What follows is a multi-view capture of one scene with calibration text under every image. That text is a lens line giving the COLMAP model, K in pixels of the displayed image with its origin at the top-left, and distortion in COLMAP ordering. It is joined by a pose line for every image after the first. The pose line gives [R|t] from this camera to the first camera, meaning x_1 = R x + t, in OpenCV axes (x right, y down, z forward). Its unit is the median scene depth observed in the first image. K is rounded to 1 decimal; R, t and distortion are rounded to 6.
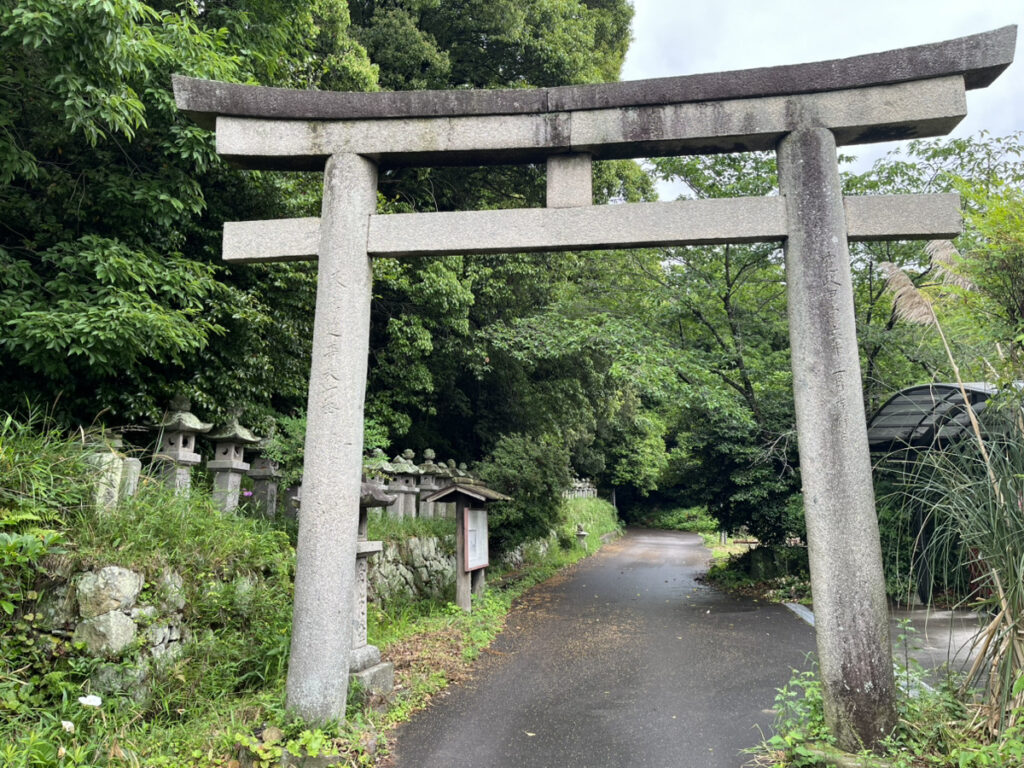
lens RADIAL K [[843.4, 0, 512.0], [0, 843.4, 384.0], [0, 0, 1]] dist [0.180452, -0.296698]
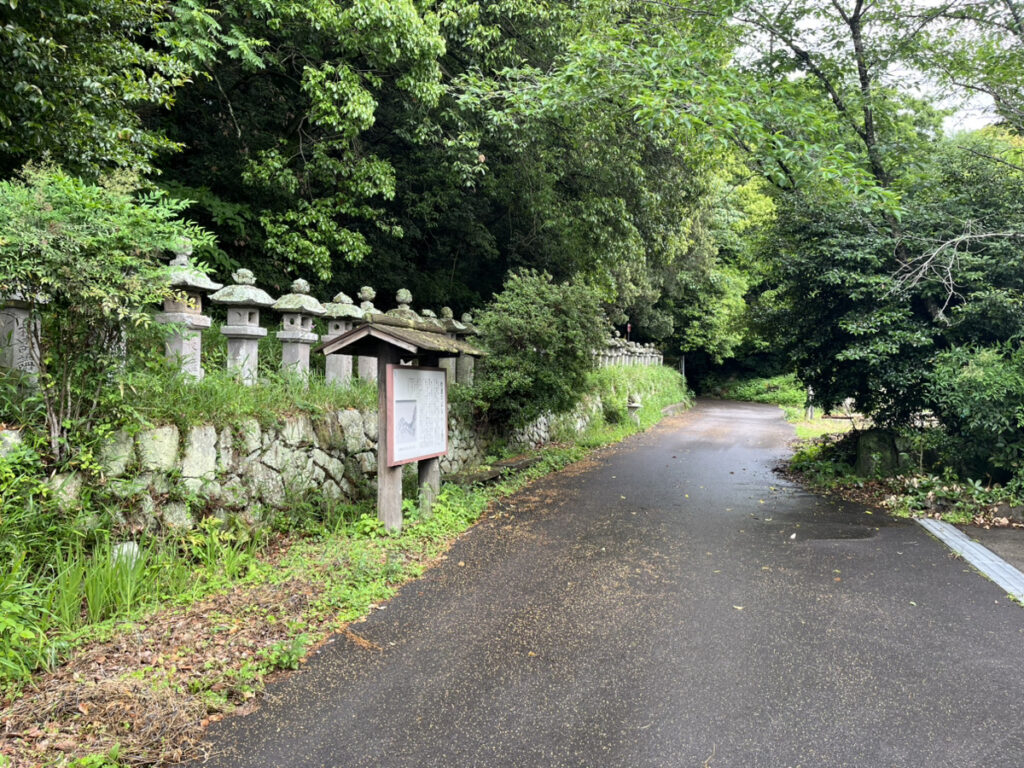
lens RADIAL K [[843.4, 0, 512.0], [0, 843.4, 384.0], [0, 0, 1]] dist [0.180452, -0.296698]
pose [[0.995825, 0.013986, -0.090205, 0.060010], [-0.000054, 0.988282, 0.152640, 0.047113], [0.091283, -0.151998, 0.984157, 0.286417]]
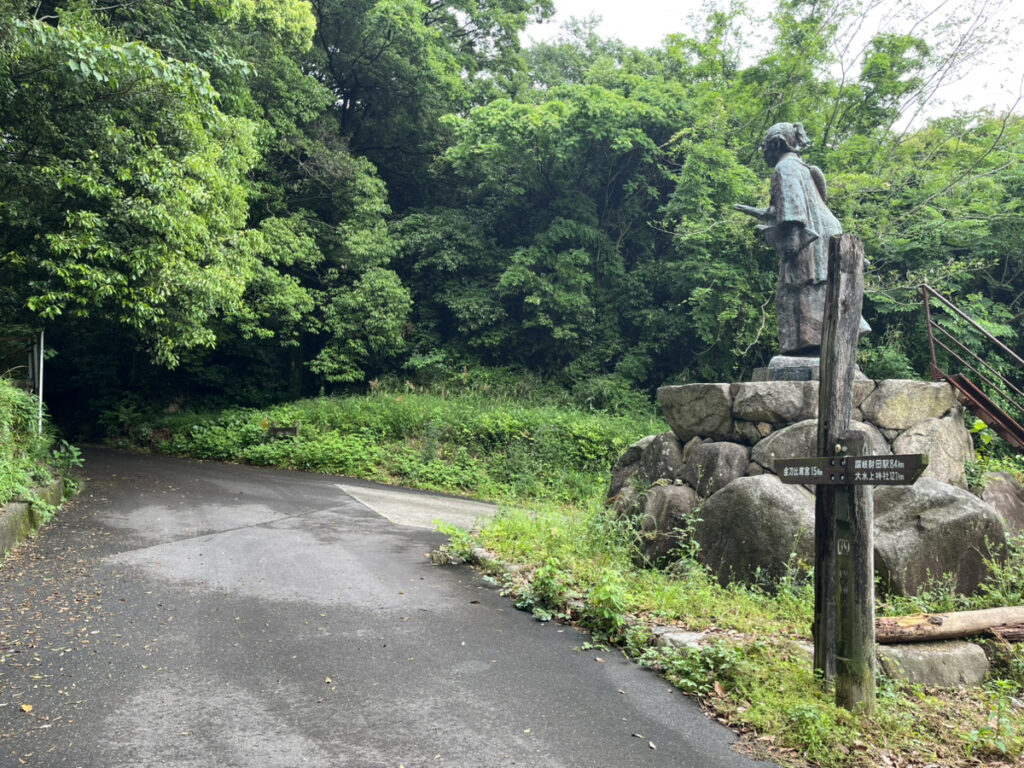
lens RADIAL K [[843.4, 0, 512.0], [0, 843.4, 384.0], [0, 0, 1]] dist [0.180452, -0.296698]
pose [[0.843547, 0.053605, 0.534373, 0.261320], [-0.119553, 0.988782, 0.089535, 0.254391], [-0.523579, -0.139413, 0.840493, 1.803309]]
